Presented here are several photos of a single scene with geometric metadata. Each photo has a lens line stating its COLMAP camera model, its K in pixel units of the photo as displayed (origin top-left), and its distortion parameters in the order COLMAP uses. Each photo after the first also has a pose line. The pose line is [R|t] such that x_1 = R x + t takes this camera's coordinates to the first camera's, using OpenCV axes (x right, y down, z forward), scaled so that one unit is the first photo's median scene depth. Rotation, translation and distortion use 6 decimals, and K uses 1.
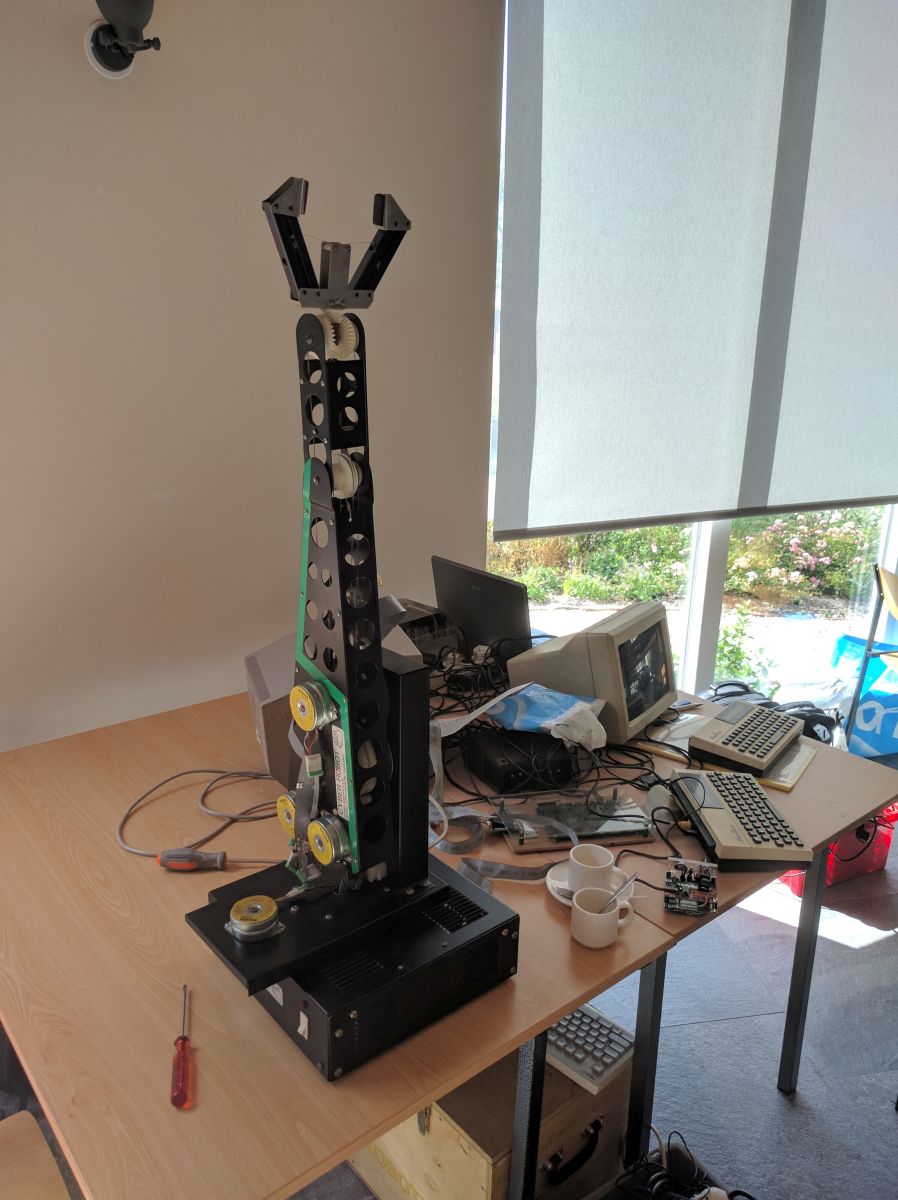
lens RADIAL K [[887.2, 0, 449.0], [0, 887.2, 600.0], [0, 0, 1]] dist [0.001069, 0.034824]
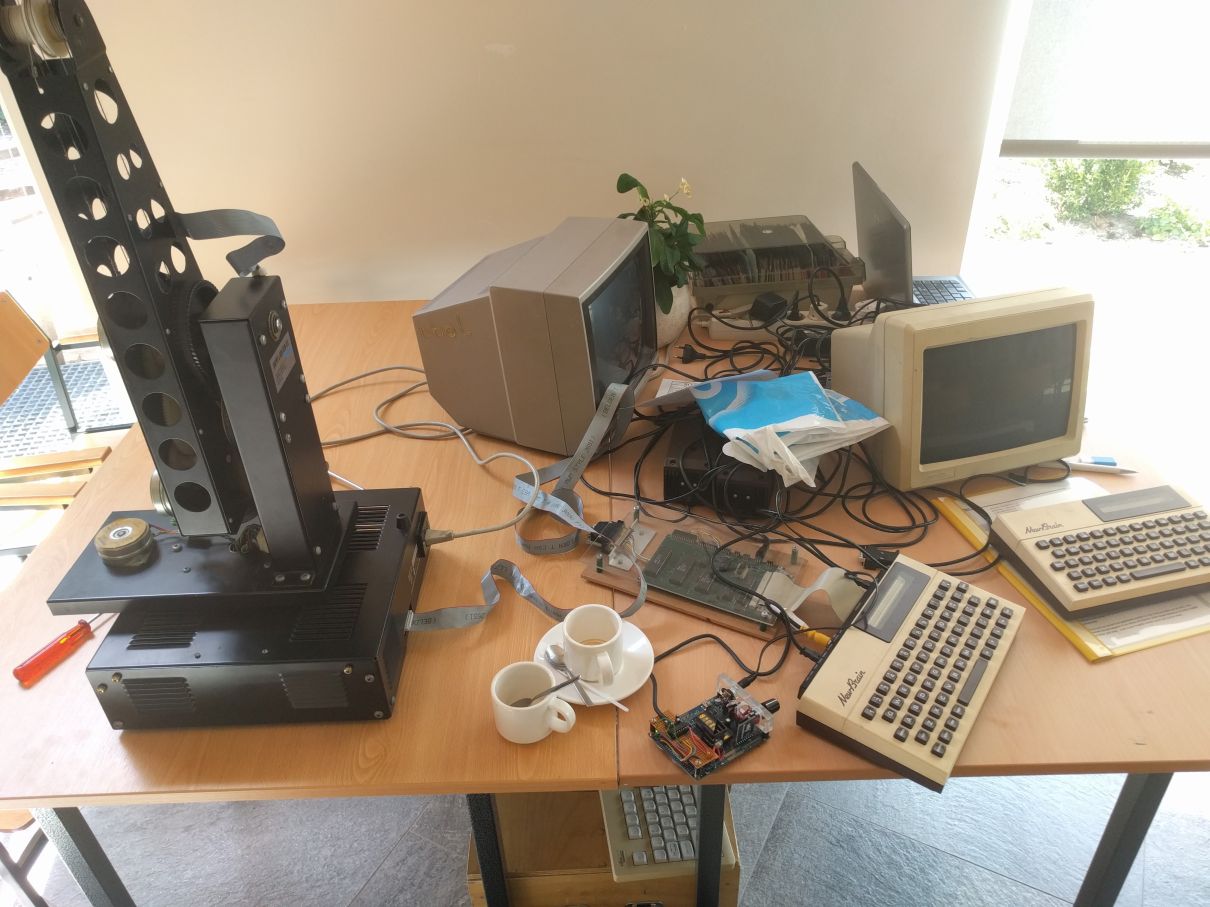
lens RADIAL K [[894.6, 0, 602.1], [0, 894.6, 460.9], [0, 0, 1]] dist [0.001069, 0.034824]
pose [[0.763972, 0.306388, -0.567868, 0.409436], [-0.117743, 0.931493, 0.344176, -0.062378], [0.634416, -0.196078, 0.747709, 0.379464]]
